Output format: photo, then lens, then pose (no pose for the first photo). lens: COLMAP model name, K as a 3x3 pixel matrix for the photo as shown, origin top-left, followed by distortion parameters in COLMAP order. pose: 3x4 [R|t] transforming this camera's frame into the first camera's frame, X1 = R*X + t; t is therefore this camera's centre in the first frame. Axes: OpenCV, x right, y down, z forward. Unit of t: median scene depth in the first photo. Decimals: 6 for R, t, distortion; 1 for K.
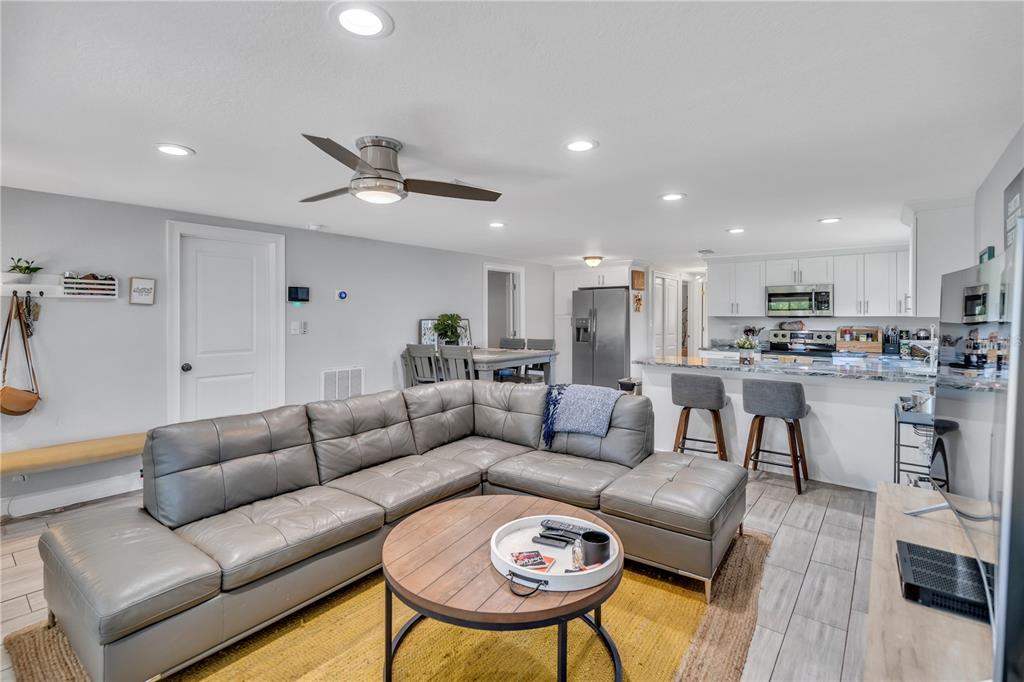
lens RADIAL K [[467.5, 0, 510.9], [0, 467.5, 313.6], [0, 0, 1]] dist [-0.000401, 0.000111]
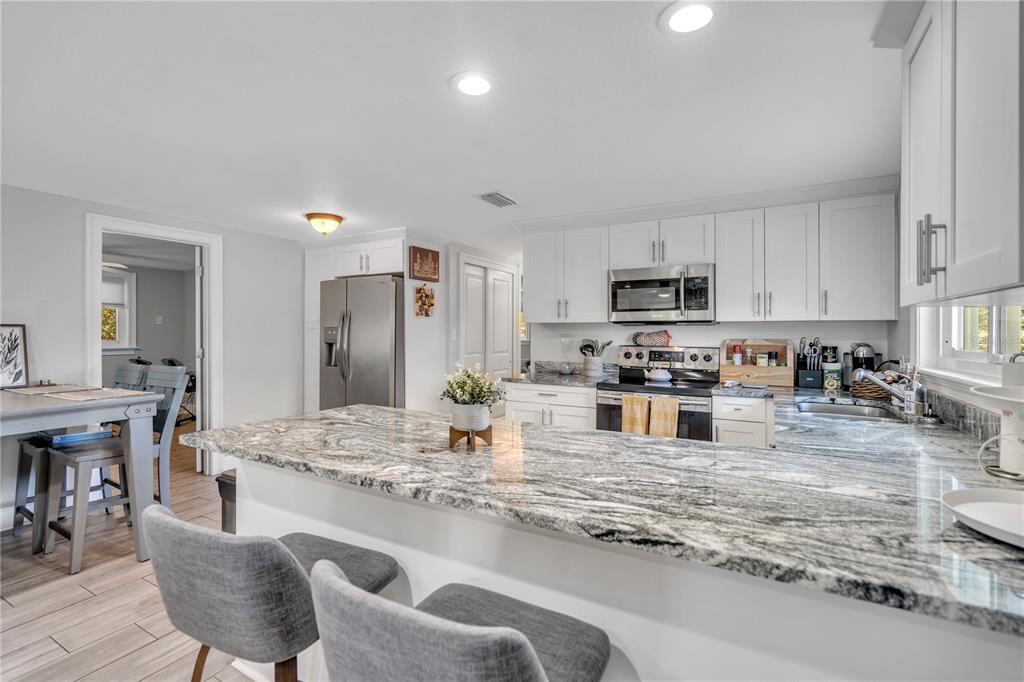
lens RADIAL K [[467.0, 0, 506.8], [0, 467.0, 325.9], [0, 0, 1]] dist [-0.005572, 0.000064]
pose [[0.986253, 0.004316, 0.165183, 0.337823], [-0.003151, 0.999968, -0.007318, 0.015410], [-0.165209, 0.006697, 0.986236, 0.470737]]
